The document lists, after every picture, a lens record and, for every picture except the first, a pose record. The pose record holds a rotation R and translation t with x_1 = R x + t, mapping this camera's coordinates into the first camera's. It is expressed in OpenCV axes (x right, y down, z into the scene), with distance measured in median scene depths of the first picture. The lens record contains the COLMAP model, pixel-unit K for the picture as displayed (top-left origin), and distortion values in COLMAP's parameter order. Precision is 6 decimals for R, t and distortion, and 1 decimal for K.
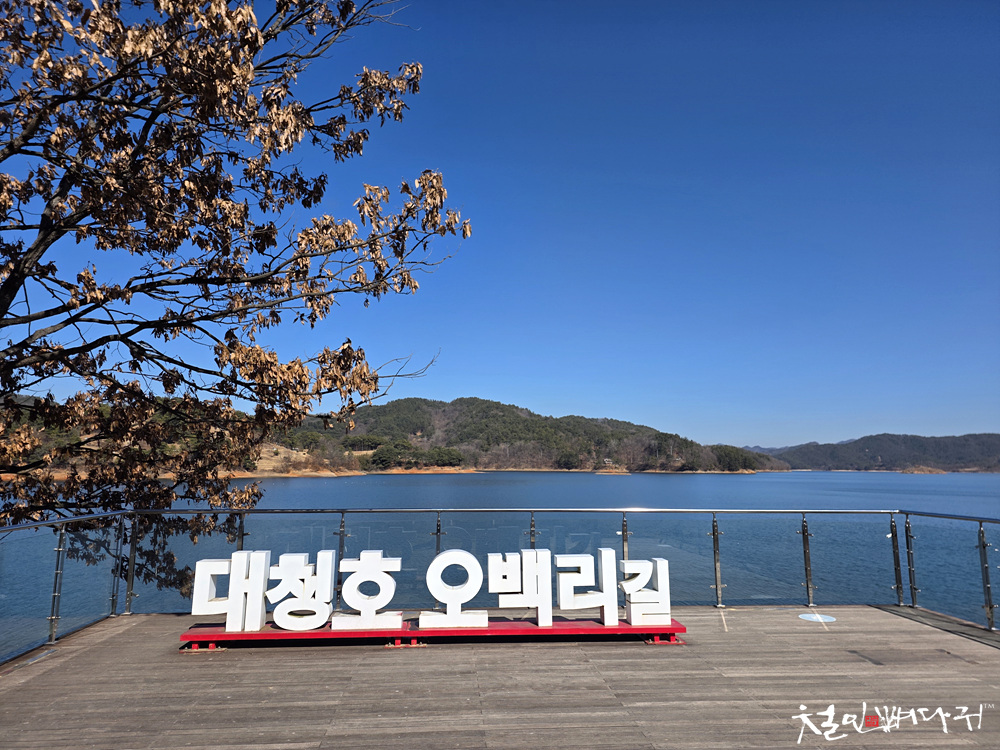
lens RADIAL K [[674.0, 0, 513.9], [0, 674.0, 343.0], [0, 0, 1]] dist [0.062128, -0.090862]
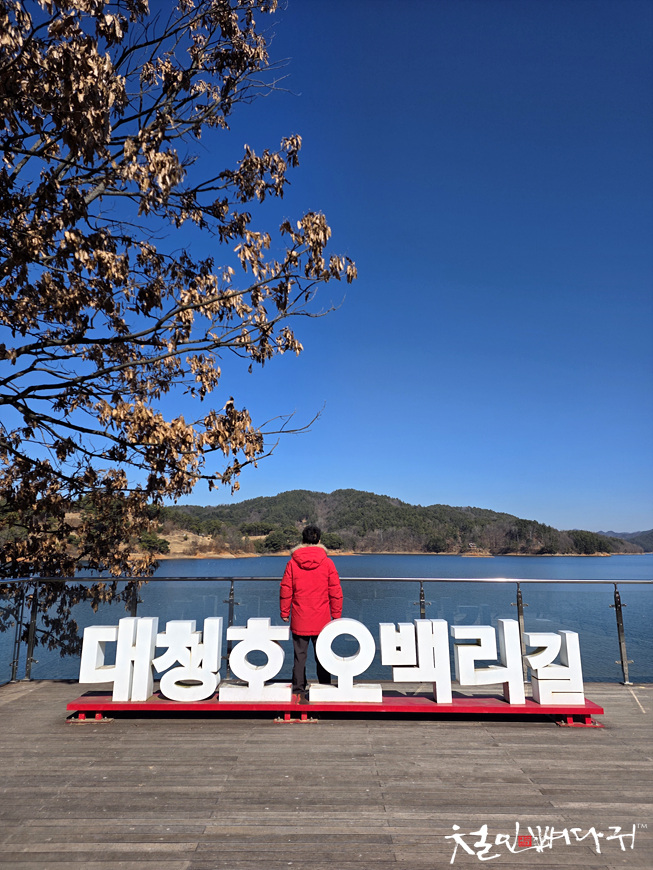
lens RADIAL K [[581.8, 0, 328.0], [0, 581.8, 417.3], [0, 0, 1]] dist [0.058129, -0.064805]
pose [[0.995141, -0.022984, -0.095741, -0.026088], [0.018819, 0.998846, -0.044182, 0.059735], [0.096646, 0.042166, 0.994425, 0.170974]]
